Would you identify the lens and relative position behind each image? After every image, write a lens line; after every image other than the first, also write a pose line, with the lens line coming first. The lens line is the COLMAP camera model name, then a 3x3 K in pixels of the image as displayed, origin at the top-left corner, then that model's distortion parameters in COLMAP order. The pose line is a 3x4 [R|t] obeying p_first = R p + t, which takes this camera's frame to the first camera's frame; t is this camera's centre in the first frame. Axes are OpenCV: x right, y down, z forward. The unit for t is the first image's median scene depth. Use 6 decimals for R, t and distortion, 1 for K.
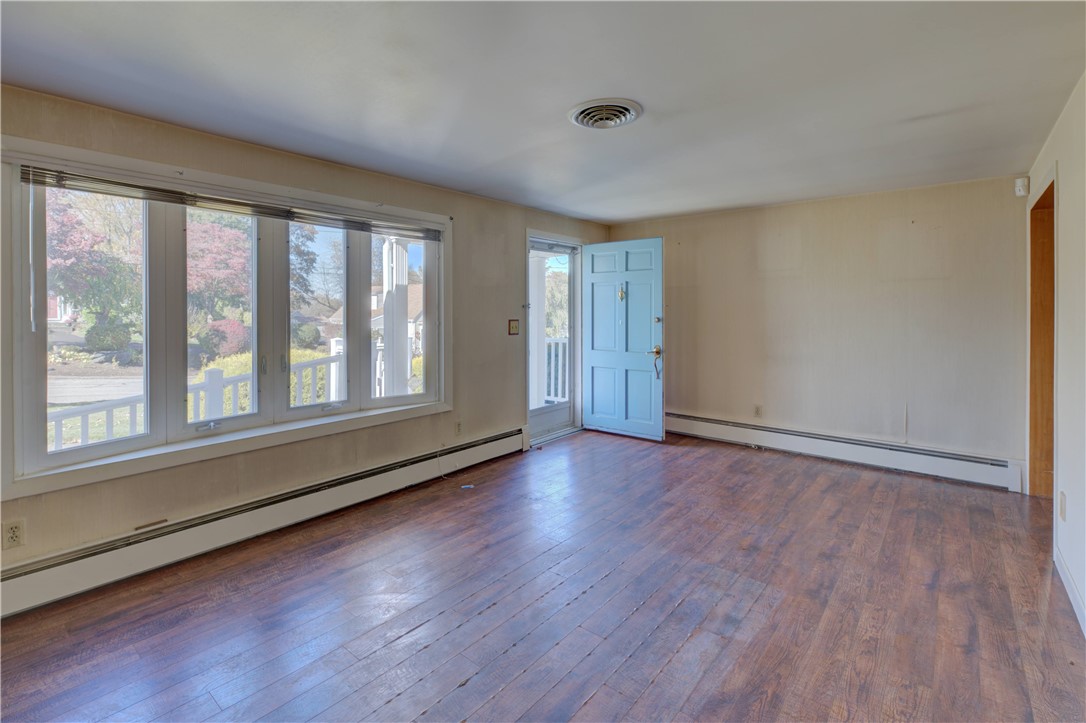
lens RADIAL K [[537.2, 0, 542.7], [0, 537.2, 344.9], [0, 0, 1]] dist [0.004433, 0.001373]
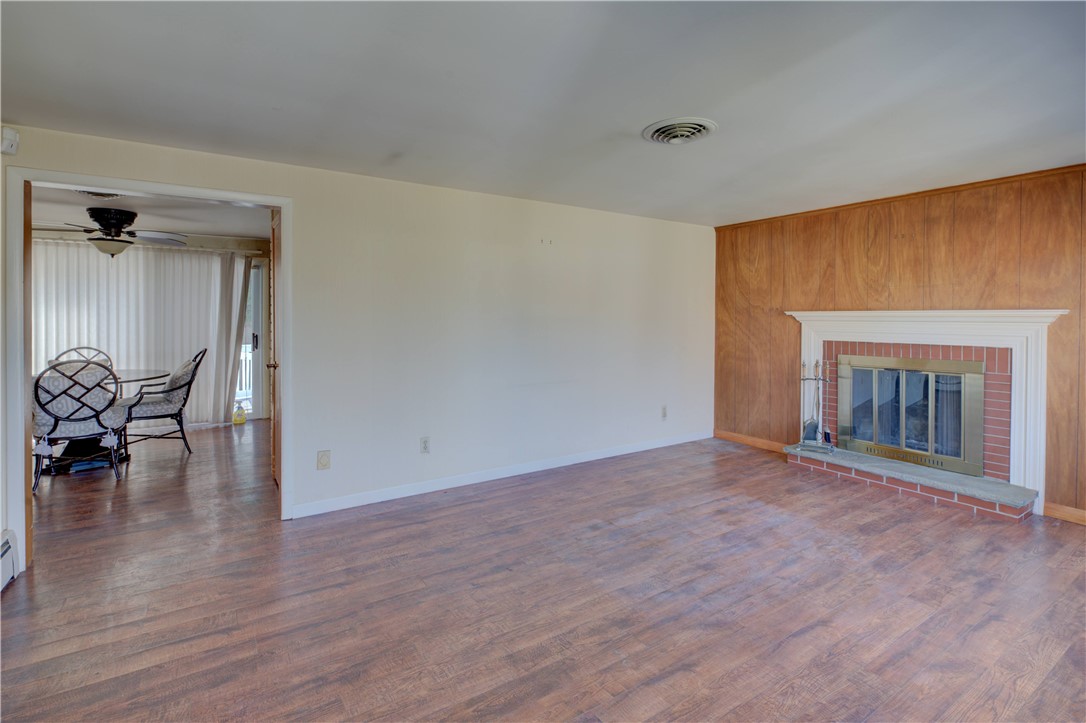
lens RADIAL K [[487.6, 0, 539.0], [0, 487.6, 321.1], [0, 0, 1]] dist [0.010422, 0.000094]
pose [[-0.948137, -0.007611, 0.317769, 0.066640], [0.017157, 0.997031, 0.075071, -0.120148], [-0.317397, 0.076630, -0.945191, 1.873398]]
